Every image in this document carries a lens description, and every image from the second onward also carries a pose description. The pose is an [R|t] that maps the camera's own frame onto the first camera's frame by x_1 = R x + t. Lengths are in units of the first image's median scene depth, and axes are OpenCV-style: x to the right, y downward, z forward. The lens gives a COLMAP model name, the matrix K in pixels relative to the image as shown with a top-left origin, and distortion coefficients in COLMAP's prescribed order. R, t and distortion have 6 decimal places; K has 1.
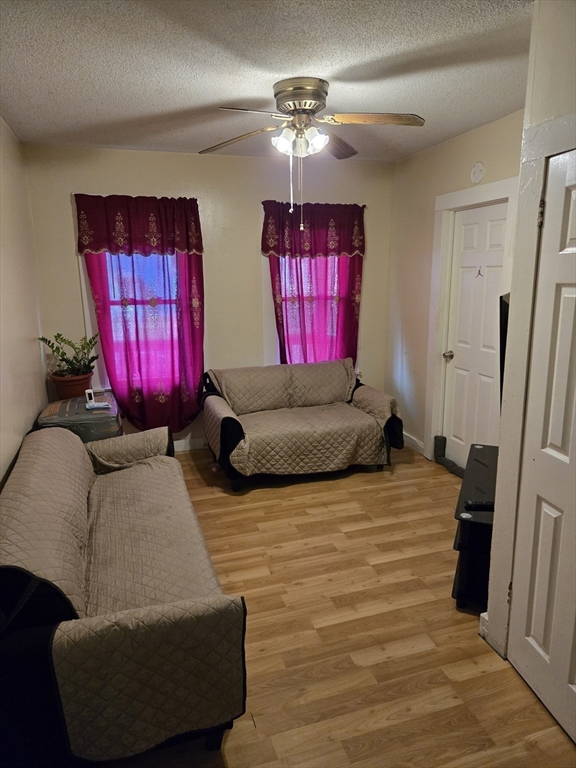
lens RADIAL K [[520.1, 0, 289.0], [0, 520.1, 383.1], [0, 0, 1]] dist [0.034158, -0.001670]
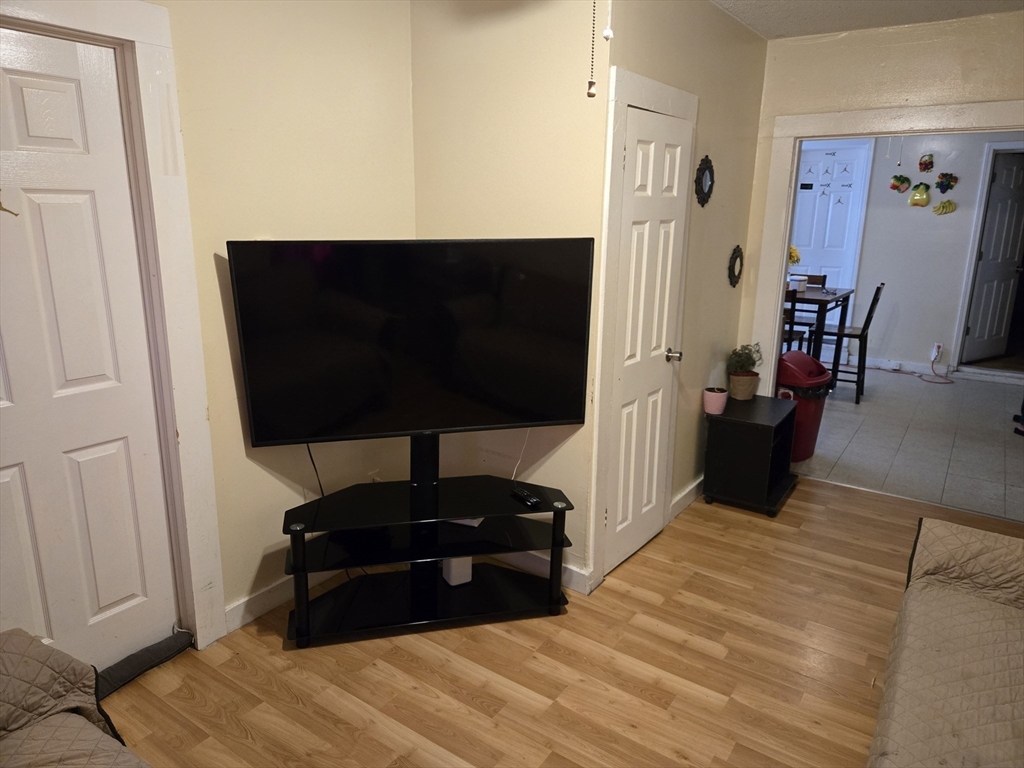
lens RADIAL K [[693.5, 0, 511.7], [0, 693.5, 377.9], [0, 0, 1]] dist [0.034158, -0.001670]
pose [[-0.616072, -0.195160, 0.763131, -0.448044], [0.150845, 0.921659, 0.357478, -0.364700], [-0.773112, 0.335346, -0.538369, 1.694951]]
